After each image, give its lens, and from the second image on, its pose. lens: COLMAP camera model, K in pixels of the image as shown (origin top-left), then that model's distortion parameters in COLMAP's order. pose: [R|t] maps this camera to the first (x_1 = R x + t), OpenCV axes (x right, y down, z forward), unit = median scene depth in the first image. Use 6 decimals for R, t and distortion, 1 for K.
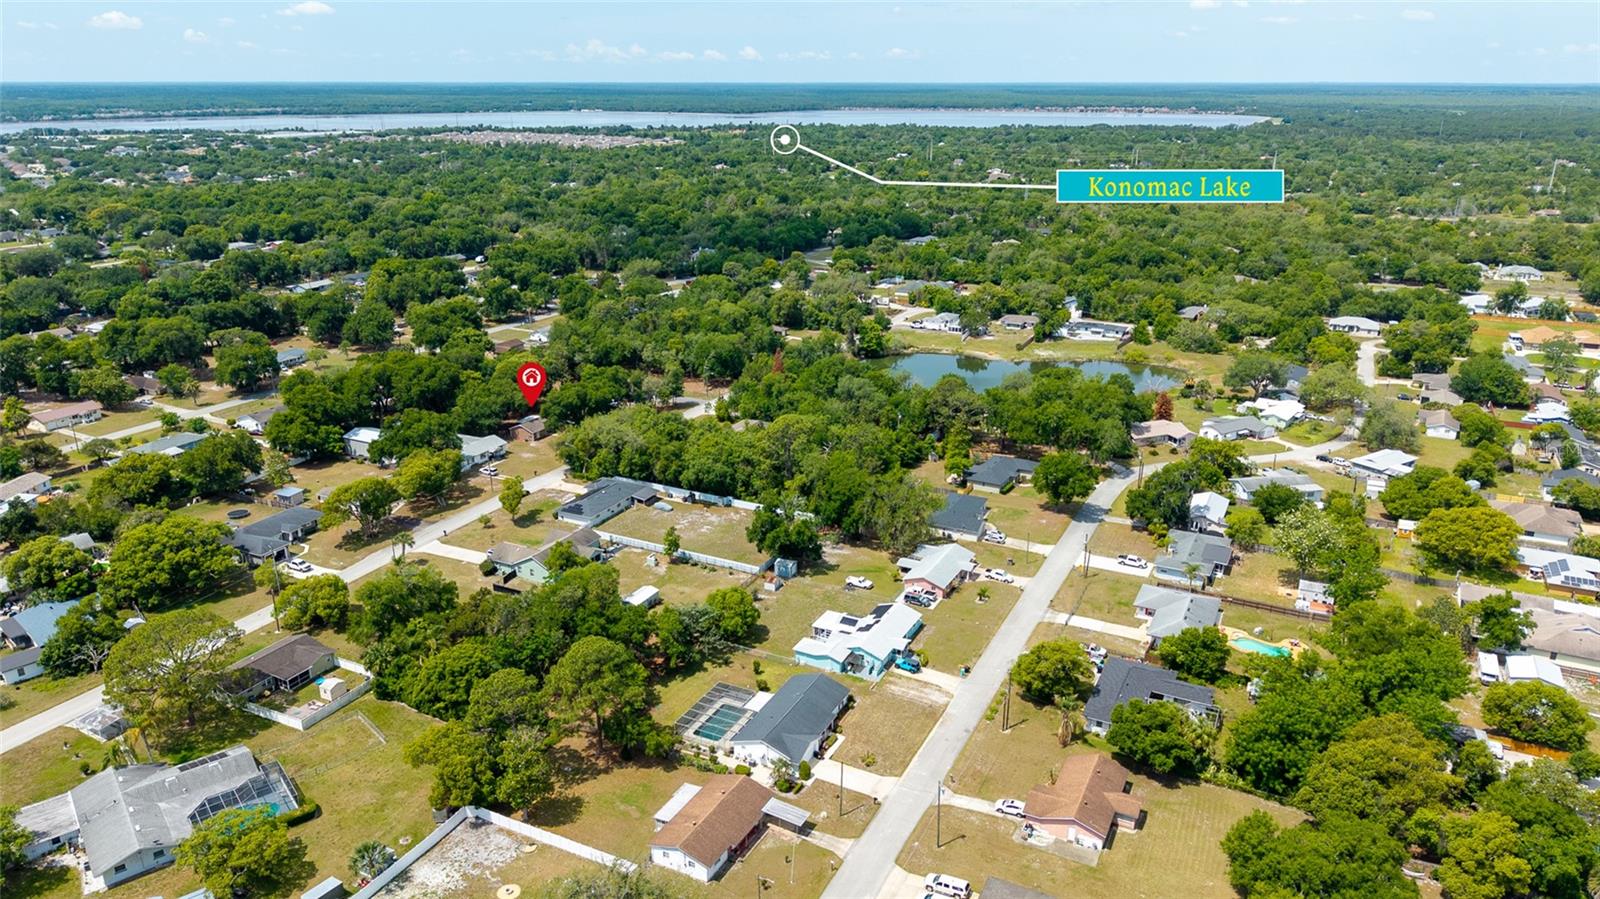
lens RADIAL K [[1149.7, 0, 800.0], [0, 1149.7, 449.5], [0, 0, 1]] dist [0.038266, -0.074189]
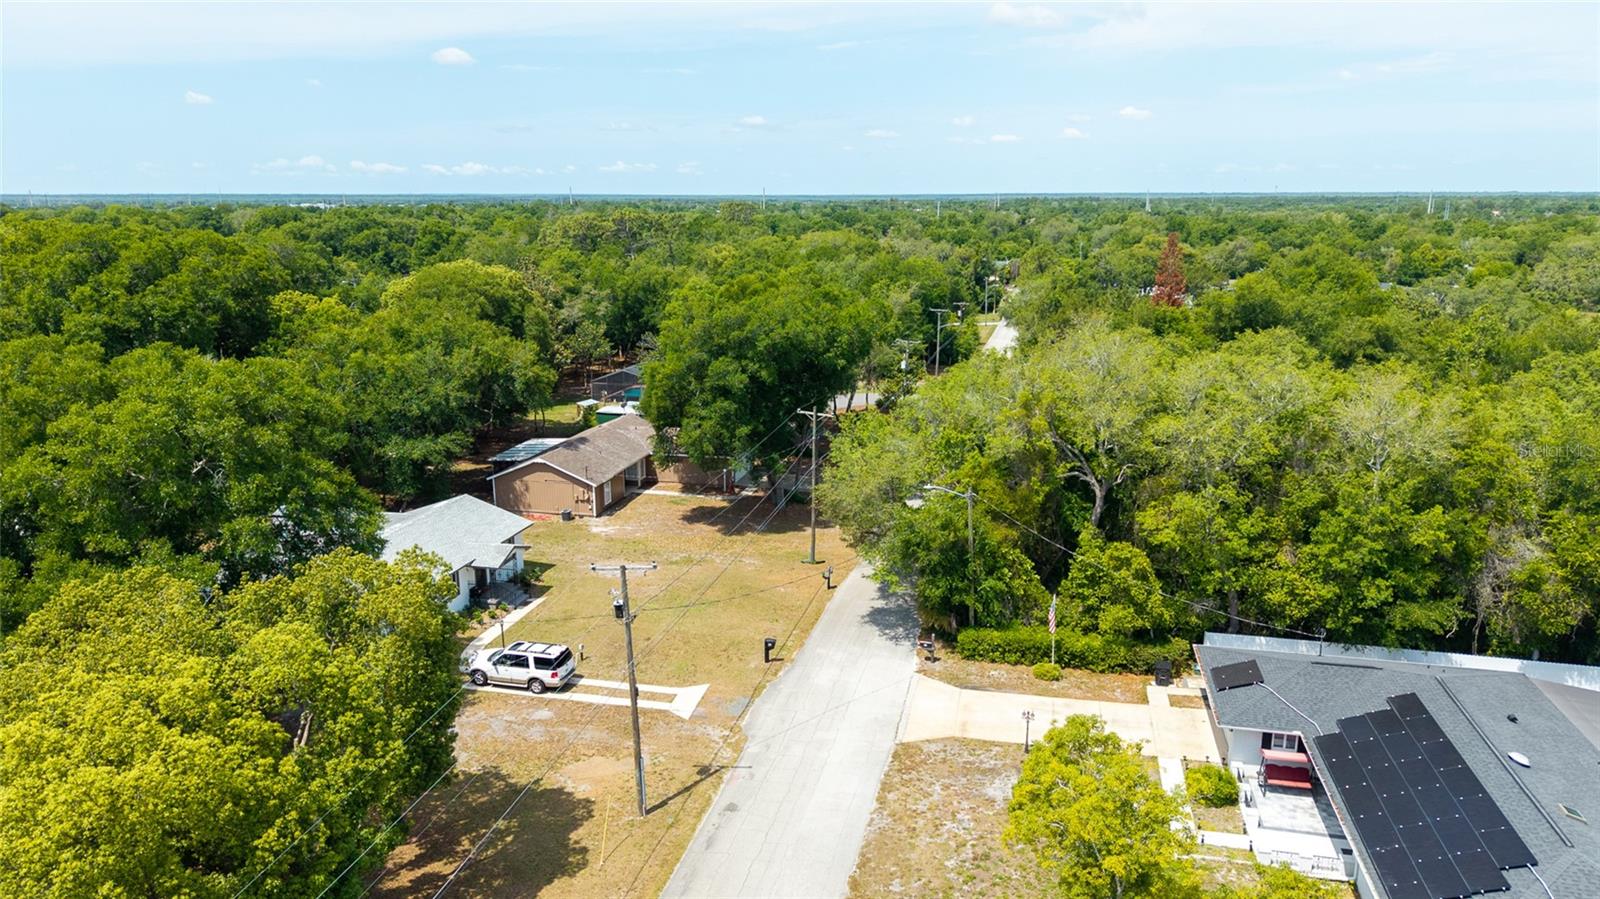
lens RADIAL K [[1149.7, 0, 800.0], [0, 1149.7, 449.5], [0, 0, 1]] dist [0.038266, -0.074189]
pose [[0.971955, -0.053863, 0.228914, -0.256758], [0.074299, 0.993891, -0.081606, 0.002016], [-0.223120, 0.096326, 0.970020, 0.773130]]
